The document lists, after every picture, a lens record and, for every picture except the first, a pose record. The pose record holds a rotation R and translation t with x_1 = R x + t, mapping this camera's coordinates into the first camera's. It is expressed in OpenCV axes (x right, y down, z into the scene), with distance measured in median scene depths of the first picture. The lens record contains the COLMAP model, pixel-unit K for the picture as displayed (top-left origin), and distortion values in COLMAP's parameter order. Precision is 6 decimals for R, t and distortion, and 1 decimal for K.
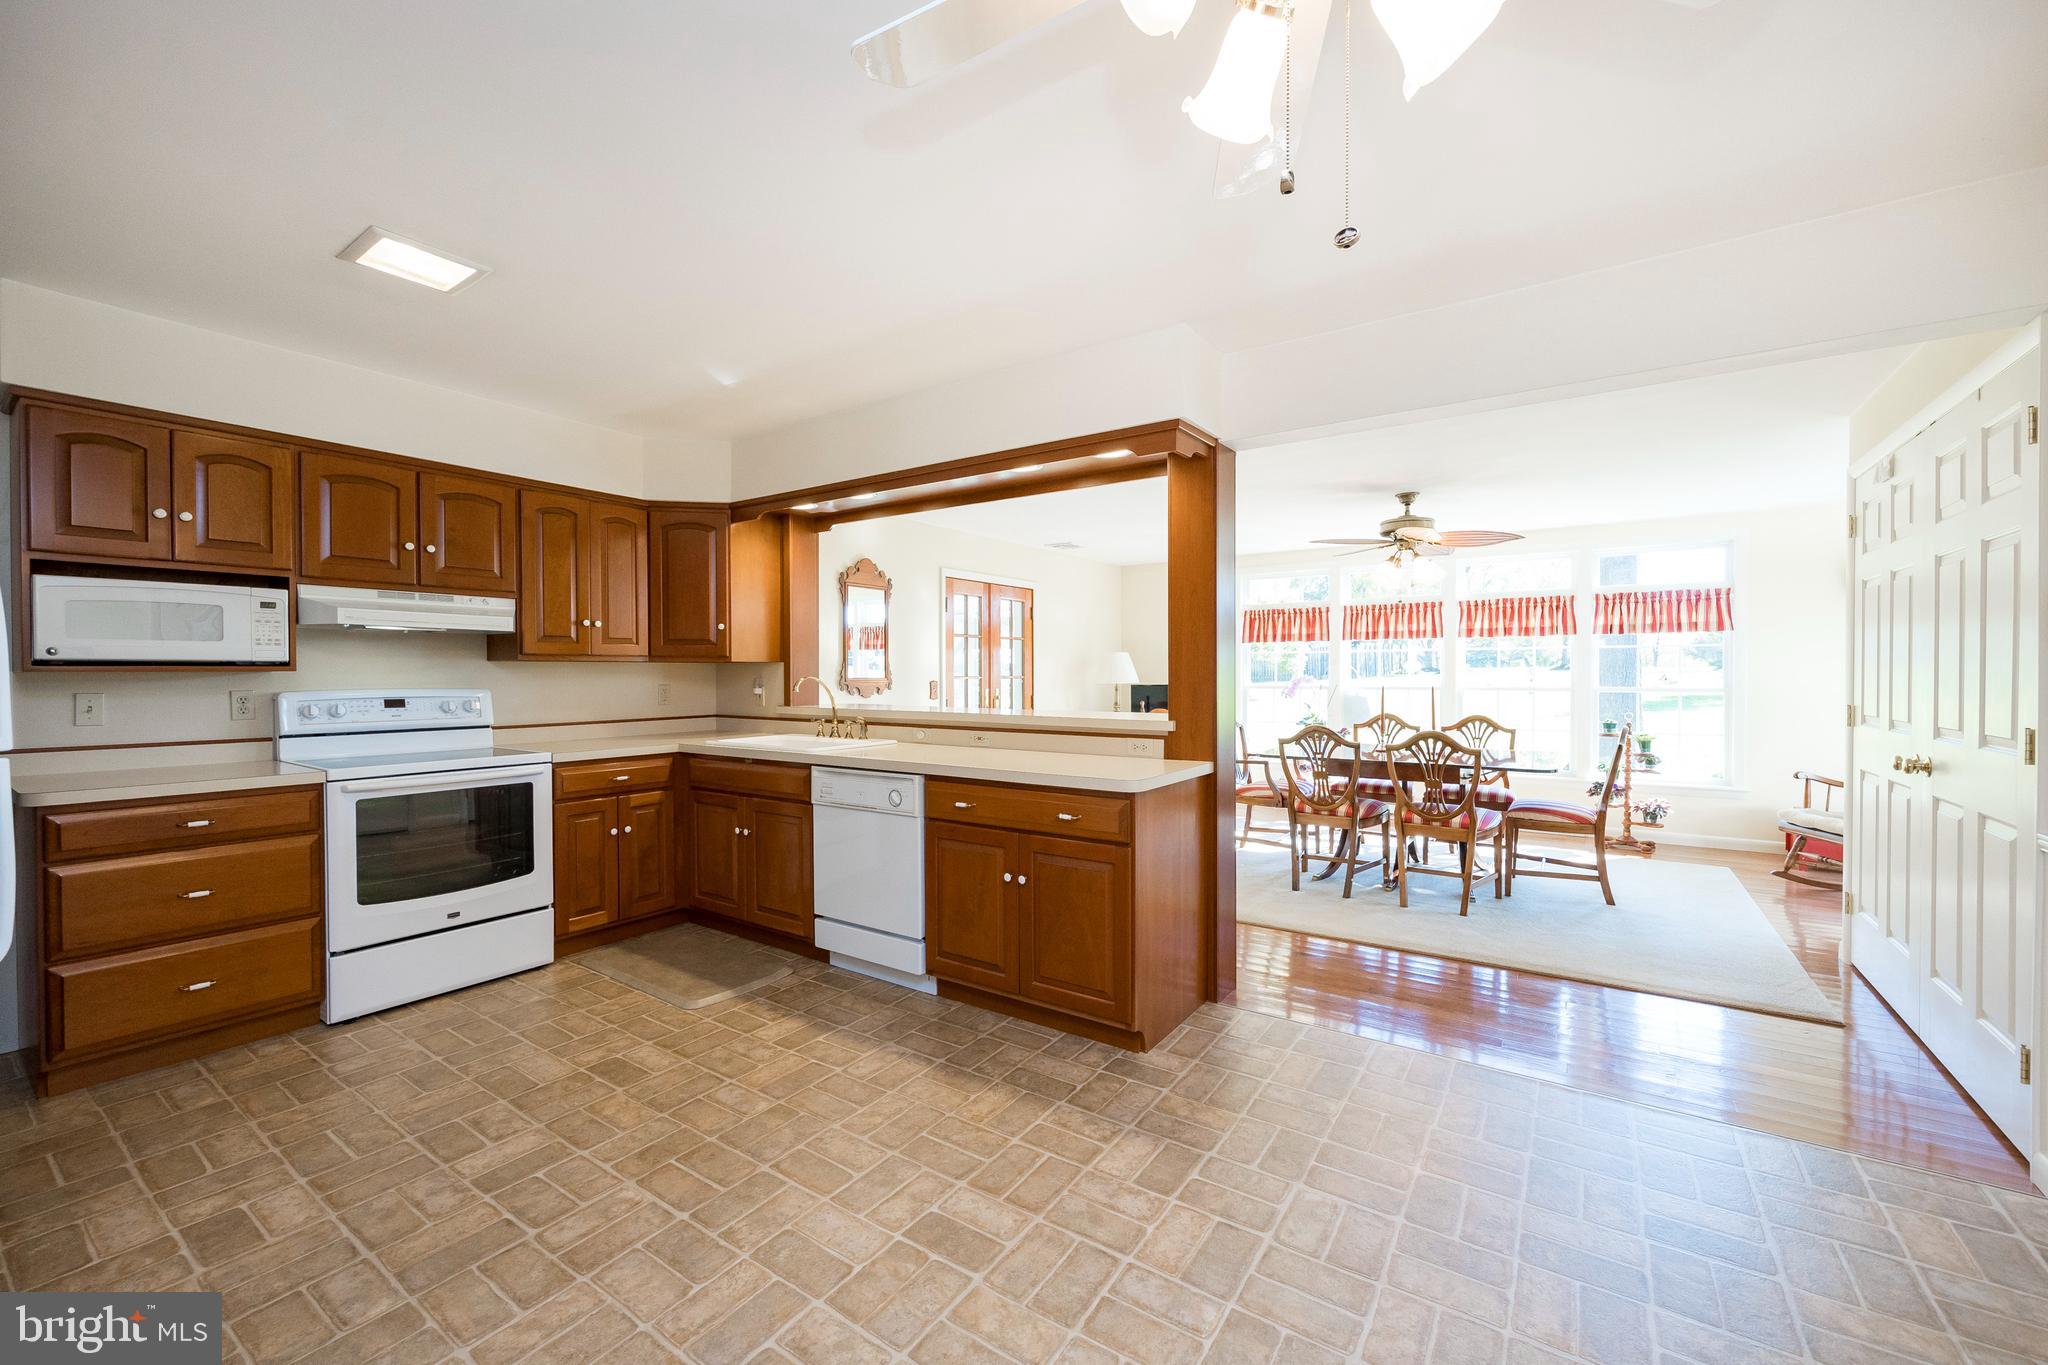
lens RADIAL K [[817.1, 0, 1021.6], [0, 817.1, 680.6], [0, 0, 1]] dist [-0.002707, 0.000521]
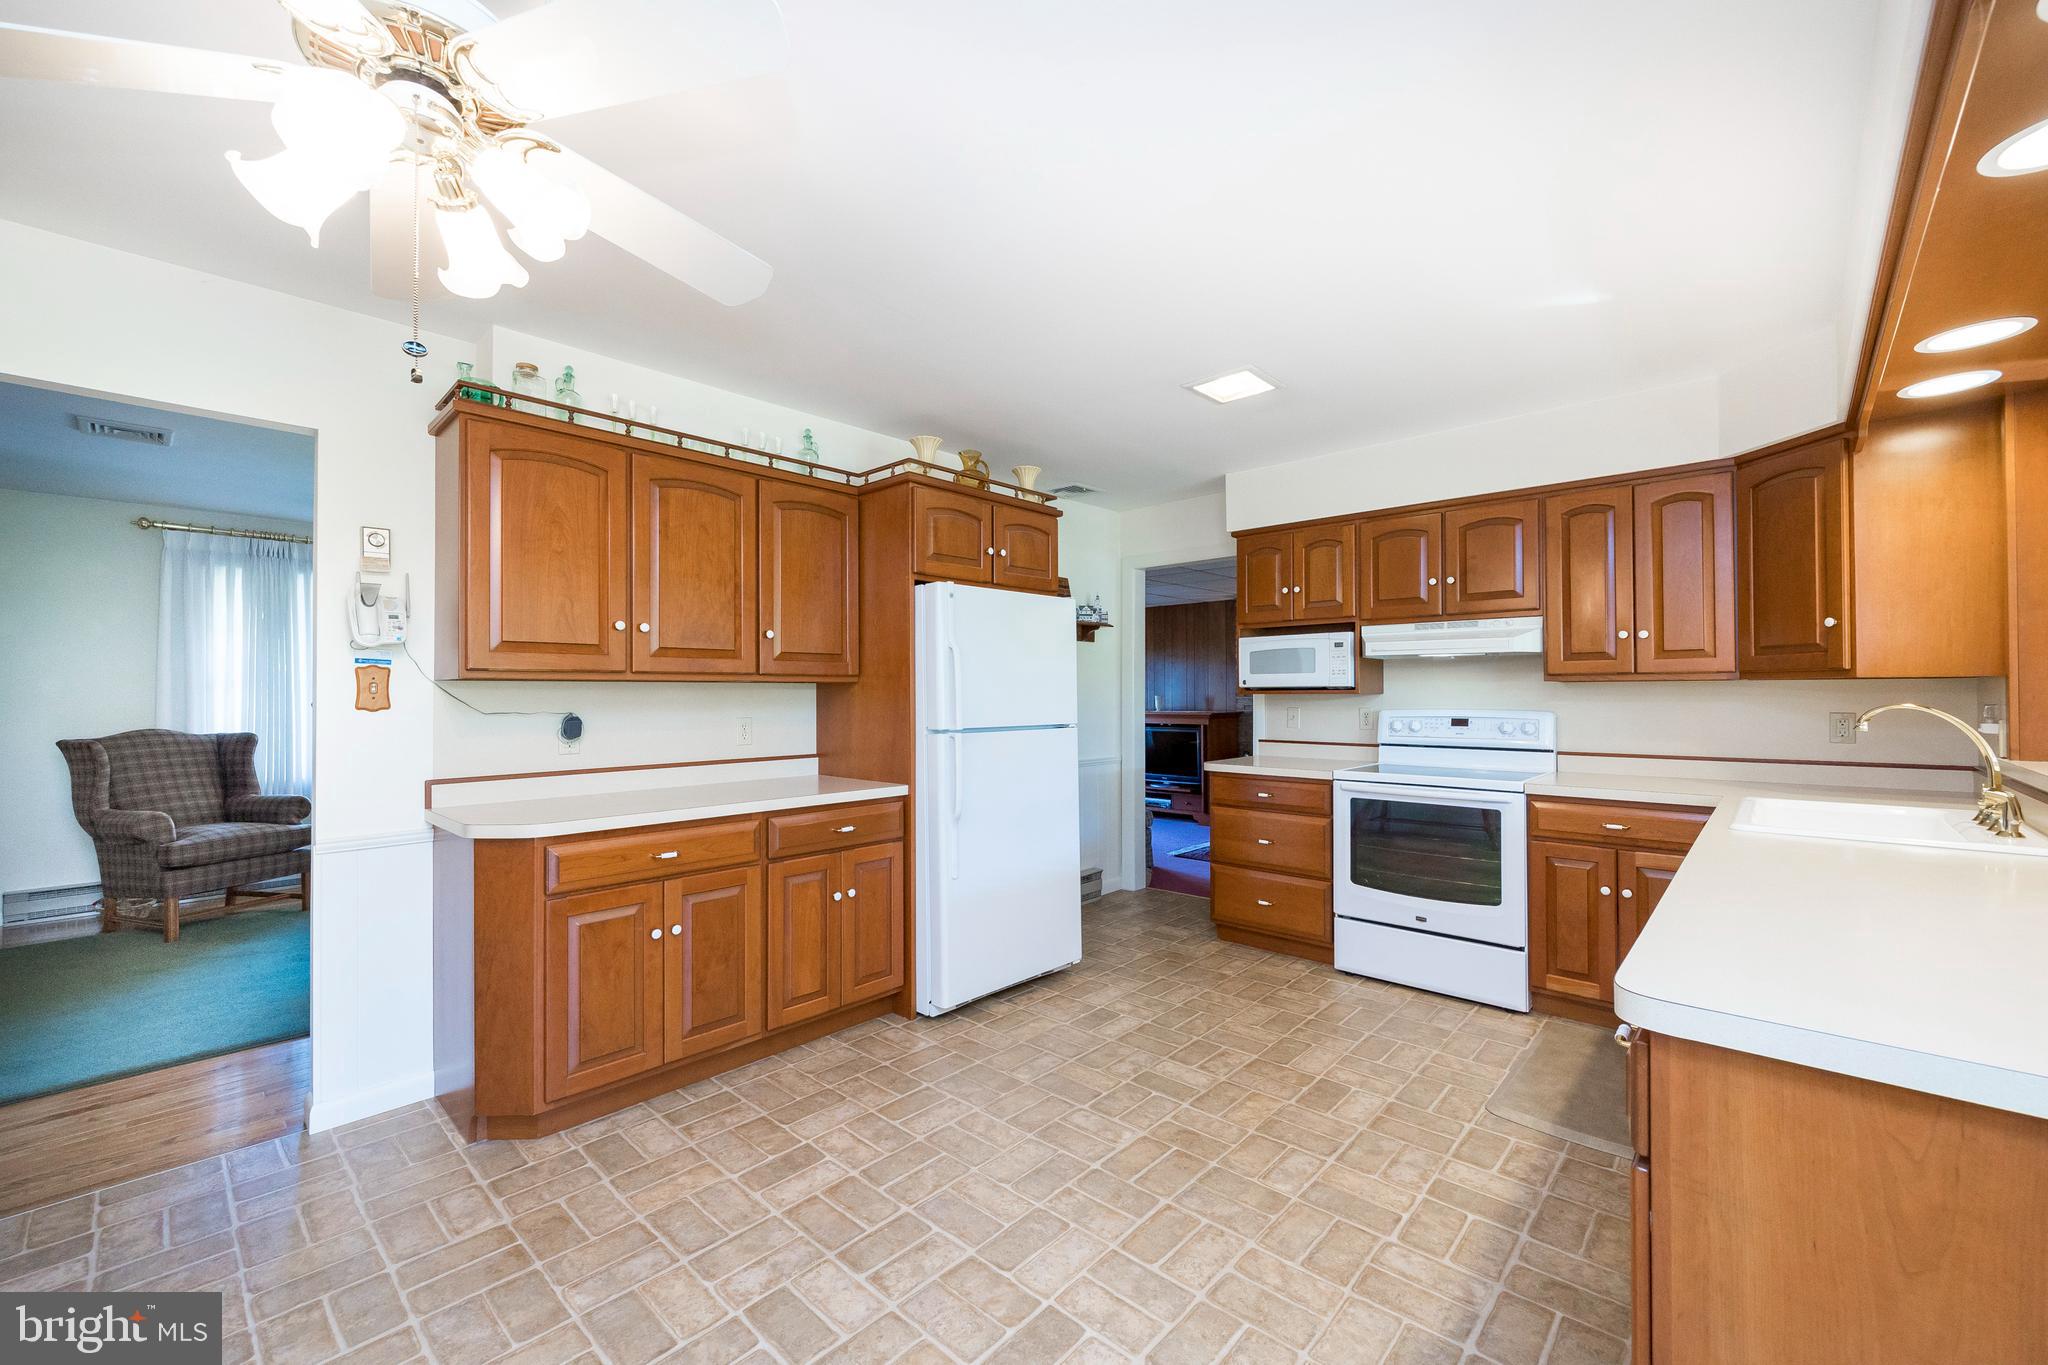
lens RADIAL K [[817.1, 0, 1032.8], [0, 817.1, 694.5], [0, 0, 1]] dist [-0.002707, 0.000521]
pose [[-0.136542, 0.002735, -0.990630, 0.356647], [-0.006132, 0.999975, 0.003606, -0.009179], [0.990615, 0.006567, -0.136522, 0.508539]]
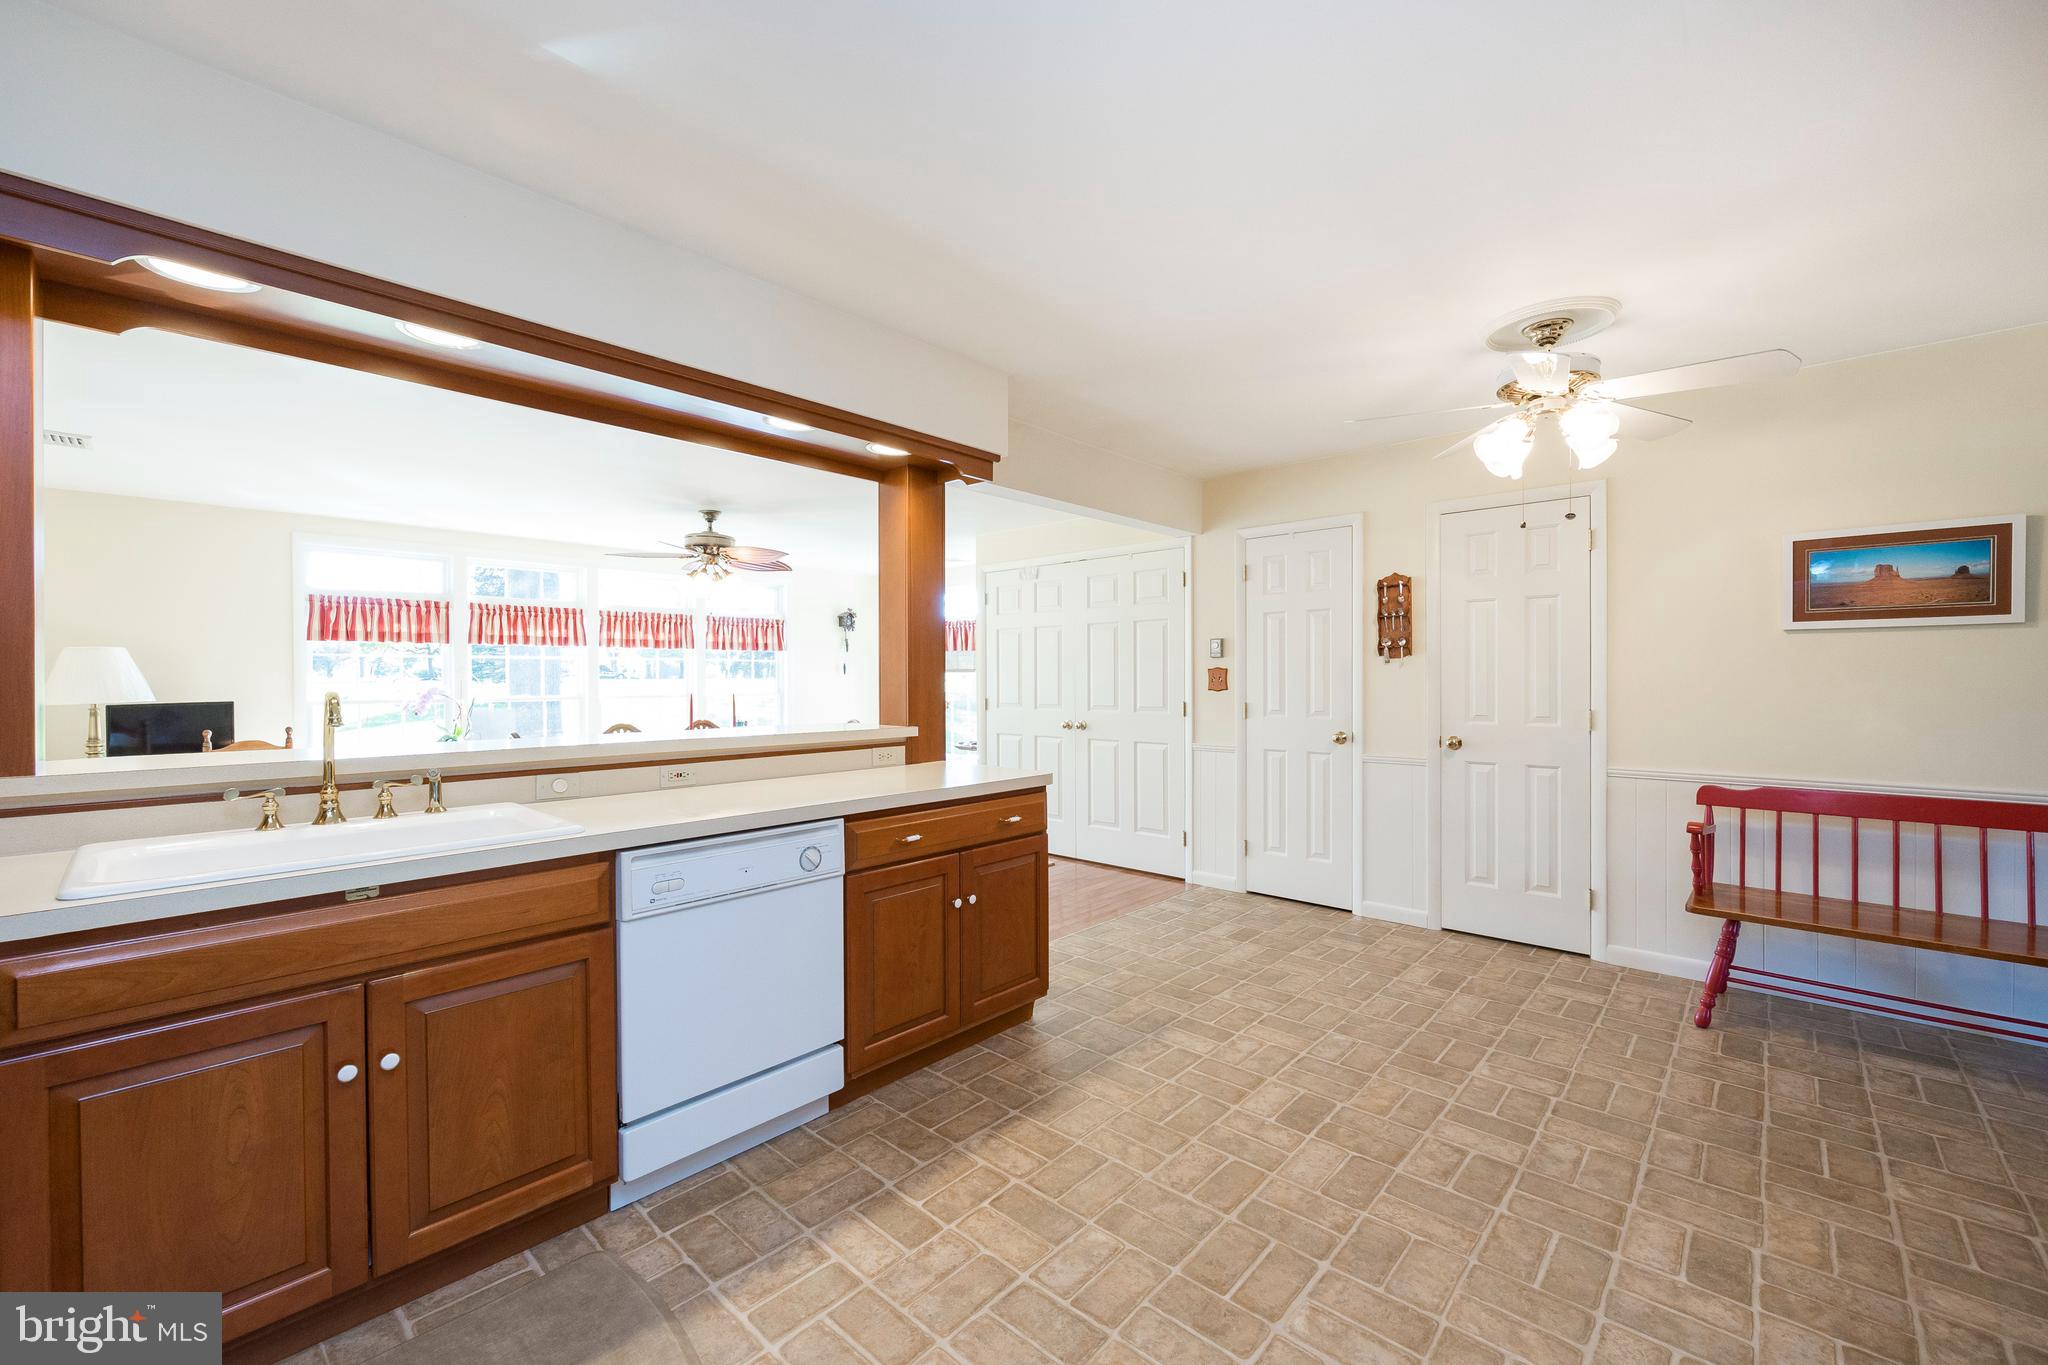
lens RADIAL K [[817.1, 0, 1029.1], [0, 817.1, 683.9], [0, 0, 1]] dist [-0.002707, 0.000521]
pose [[0.139001, -0.005599, 0.990276, -0.654764], [0.014258, 0.999892, 0.003652, -0.004856], [-0.990190, 0.013611, 0.139065, 0.569524]]
